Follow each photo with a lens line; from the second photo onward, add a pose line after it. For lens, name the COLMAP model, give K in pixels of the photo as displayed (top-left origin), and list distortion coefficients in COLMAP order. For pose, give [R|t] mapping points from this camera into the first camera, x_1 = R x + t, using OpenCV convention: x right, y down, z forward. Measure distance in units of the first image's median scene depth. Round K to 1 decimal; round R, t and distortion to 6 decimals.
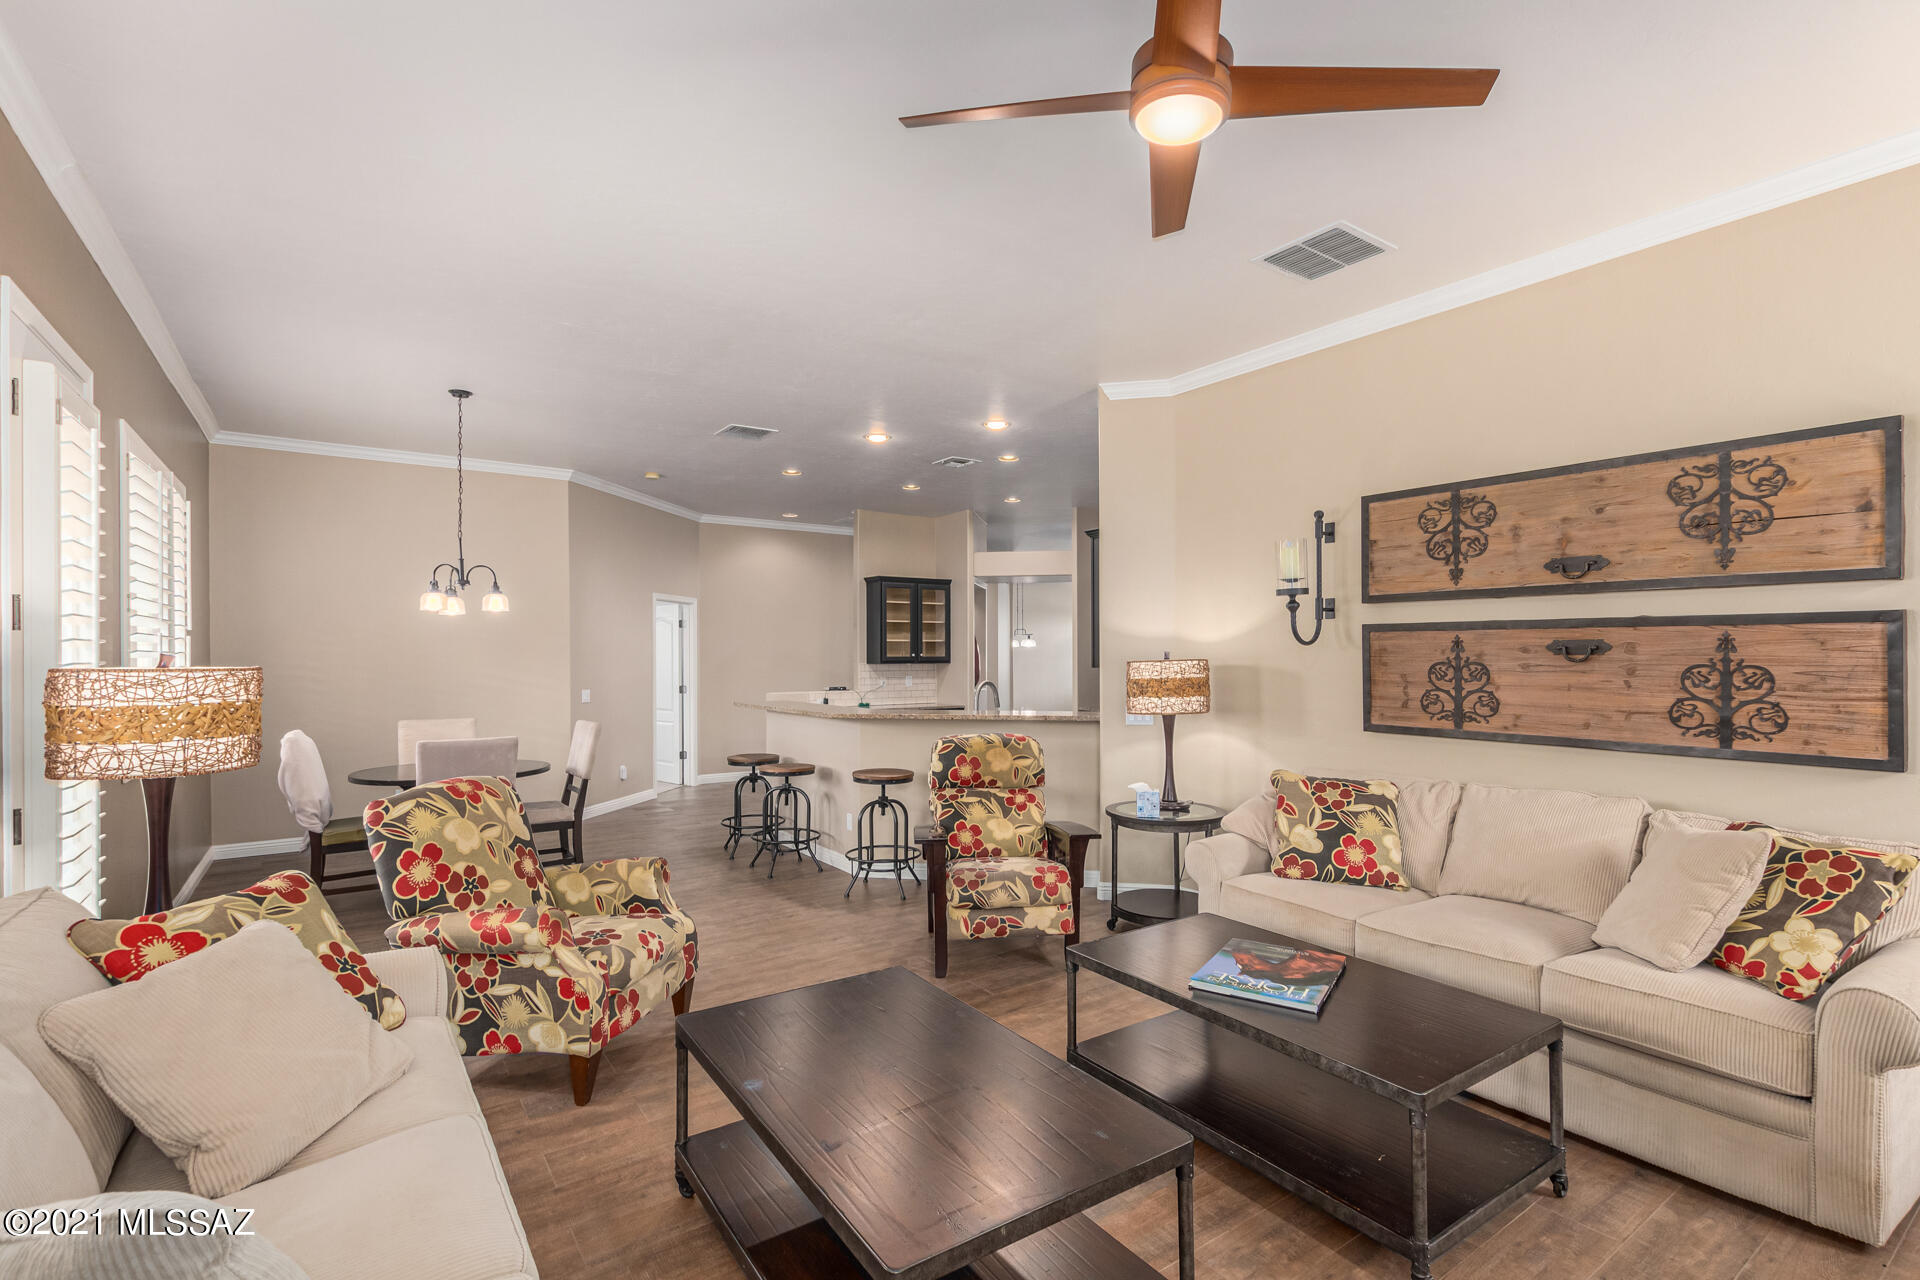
lens RADIAL K [[878.7, 0, 953.4], [0, 878.7, 648.0], [0, 0, 1]] dist [-0.004335, -0.001209]
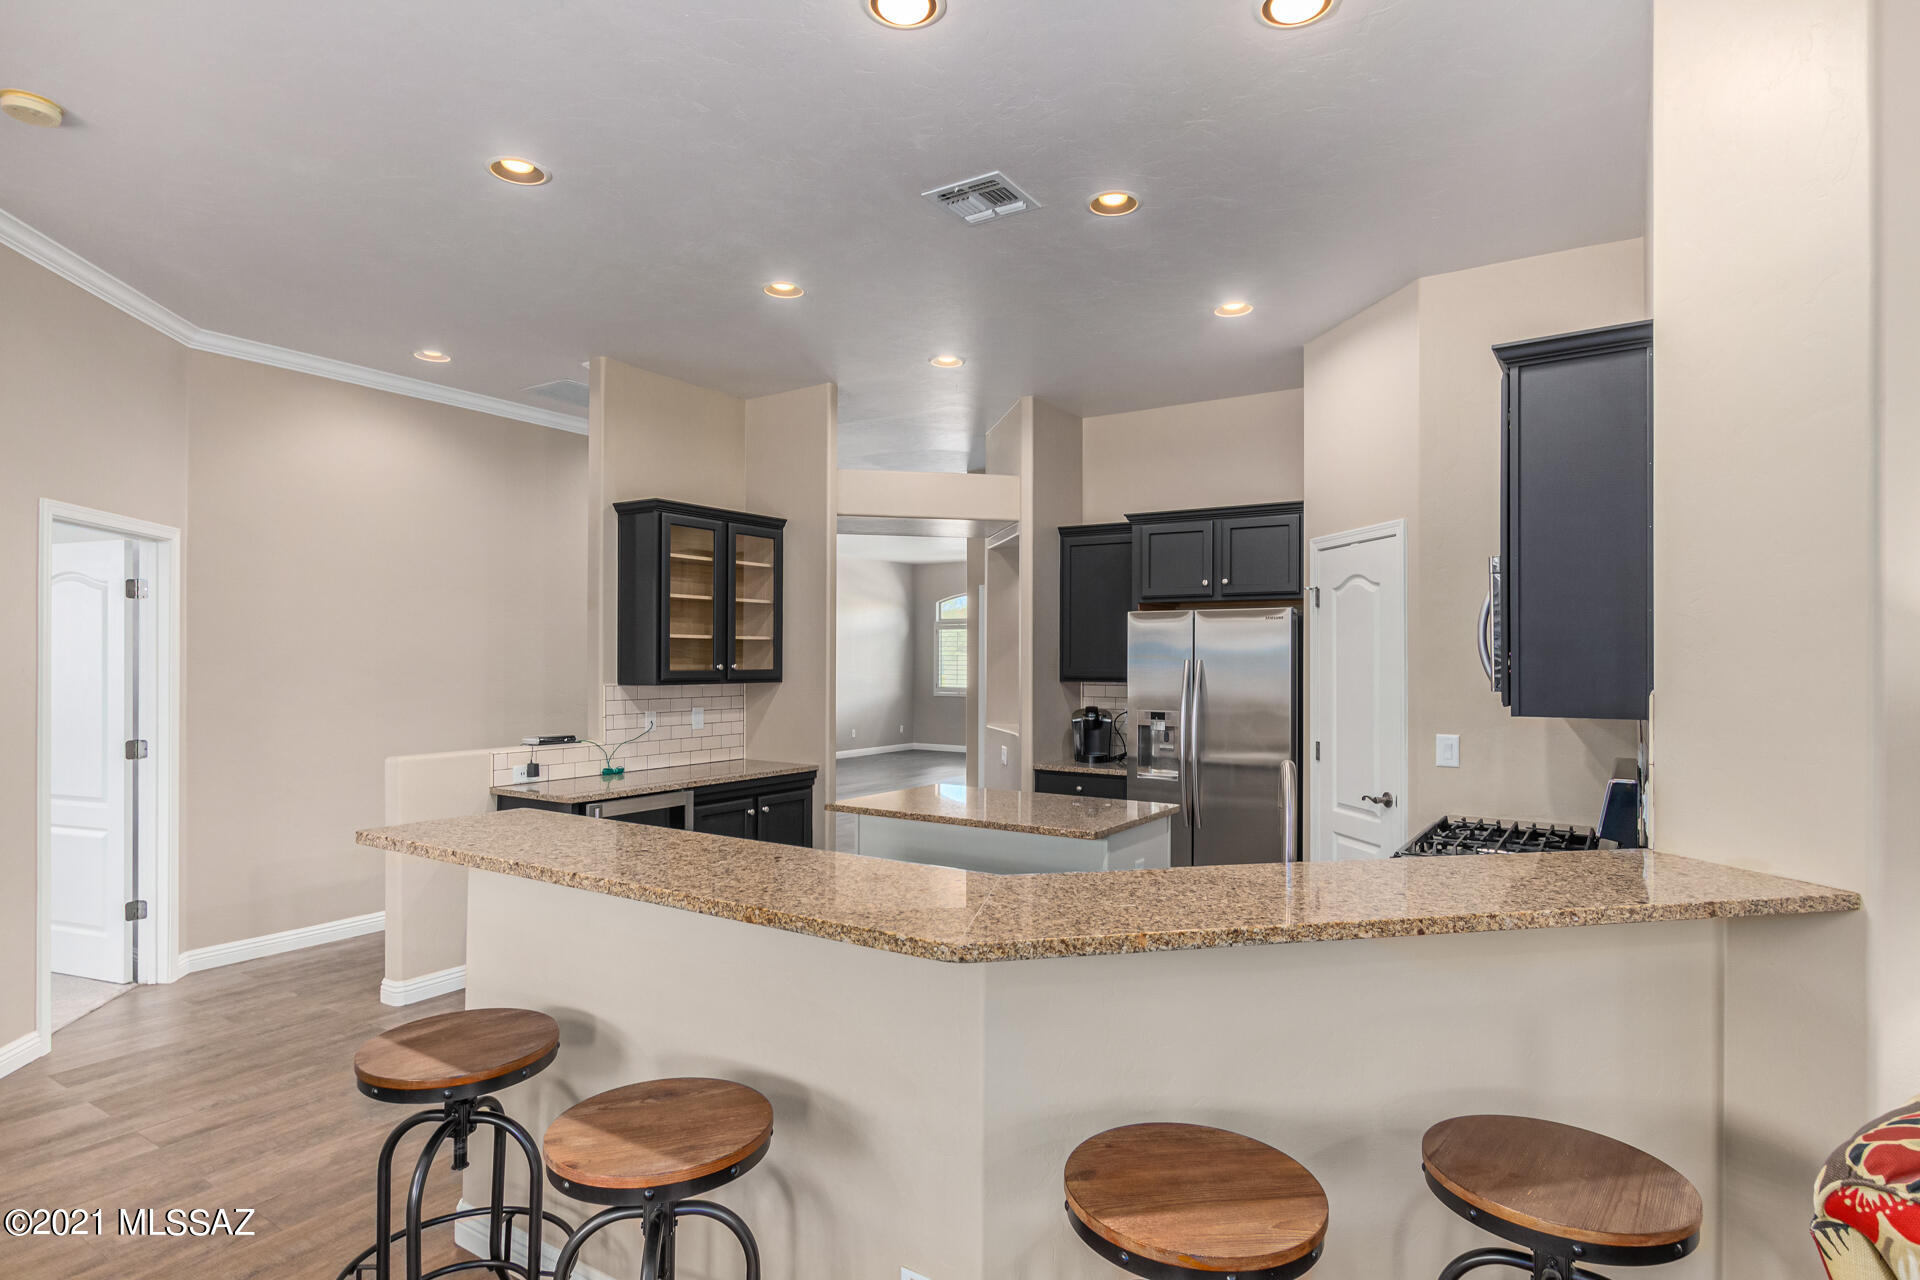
lens RADIAL K [[1021.9, 0, 965.3], [0, 1021.9, 654.0], [0, 0, 1]] dist [0.002545, -0.000534]
pose [[0.924306, 0.003728, 0.381634, -0.135576], [-0.005387, 0.999980, 0.003278, -0.001534], [-0.381614, -0.005086, 0.924308, 0.418797]]
